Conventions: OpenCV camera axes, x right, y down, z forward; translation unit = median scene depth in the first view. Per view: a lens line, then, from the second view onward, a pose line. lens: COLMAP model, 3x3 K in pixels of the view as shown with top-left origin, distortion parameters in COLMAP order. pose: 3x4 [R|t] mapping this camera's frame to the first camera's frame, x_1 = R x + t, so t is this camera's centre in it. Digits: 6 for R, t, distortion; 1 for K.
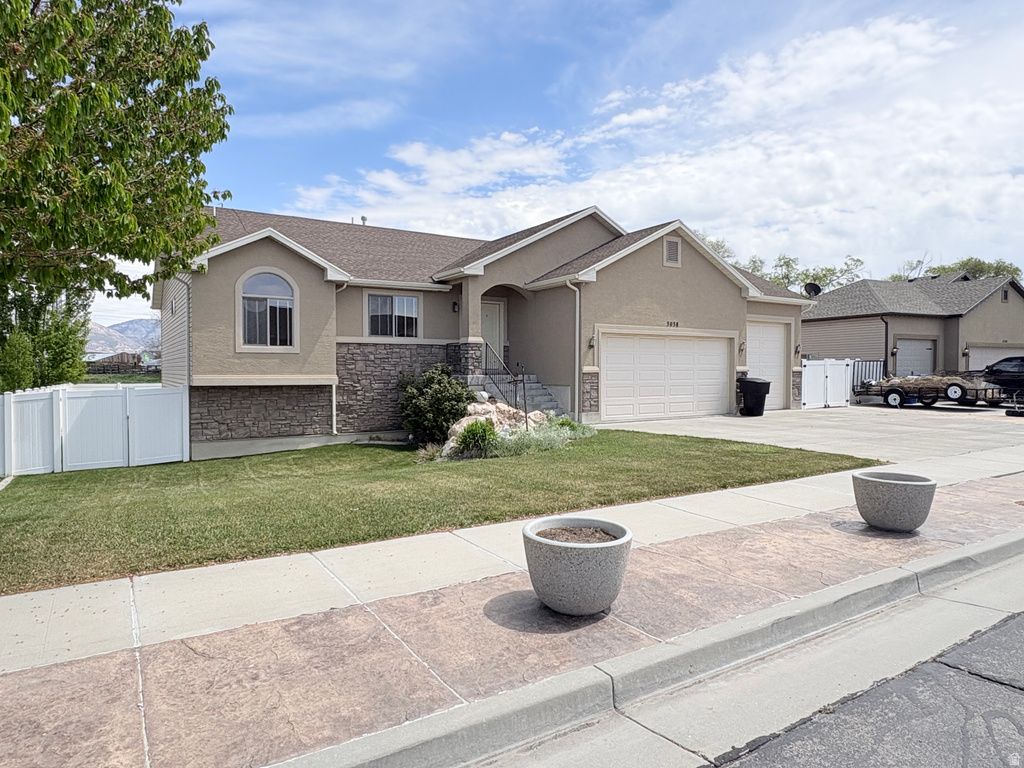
lens RADIAL K [[626.2, 0, 514.6], [0, 626.2, 383.5], [0, 0, 1]] dist [0.005644, -0.002850]
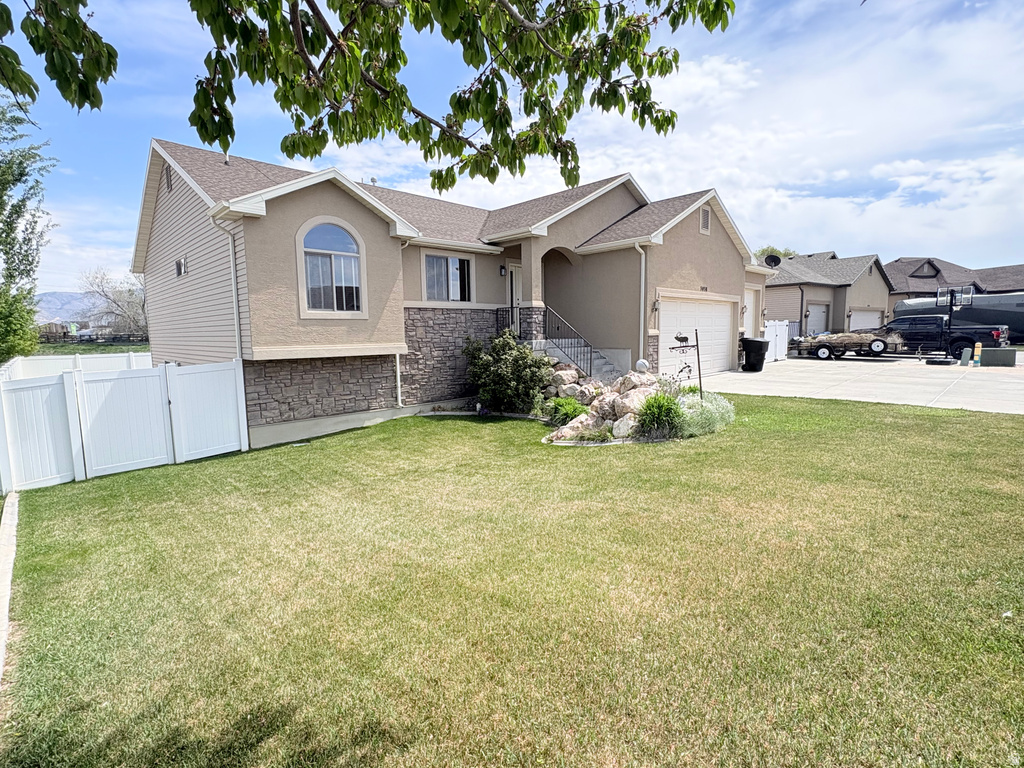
lens RADIAL K [[488.0, 0, 512.7], [0, 488.0, 381.3], [0, 0, 1]] dist [0.002553, -0.000411]
pose [[0.978122, -0.036175, 0.204865, -0.246277], [0.020206, 0.996629, 0.079510, -0.009920], [-0.207051, -0.073631, 0.975556, 0.240905]]
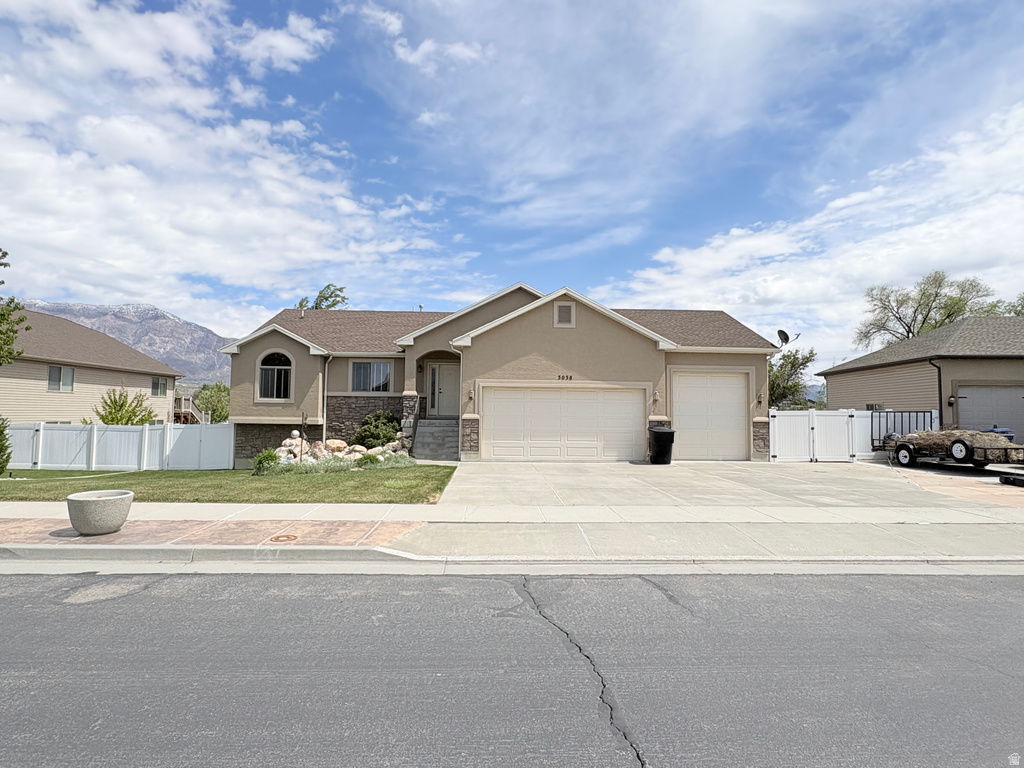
lens RADIAL K [[510.6, 0, 514.1], [0, 510.6, 388.2], [0, 0, 1]] dist [0.001850, 0.000173]
pose [[0.870224, -0.013260, -0.492478, 0.629288], [-0.023003, 0.997454, -0.067503, -0.011225], [0.492119, 0.070071, 0.867703, 0.154933]]
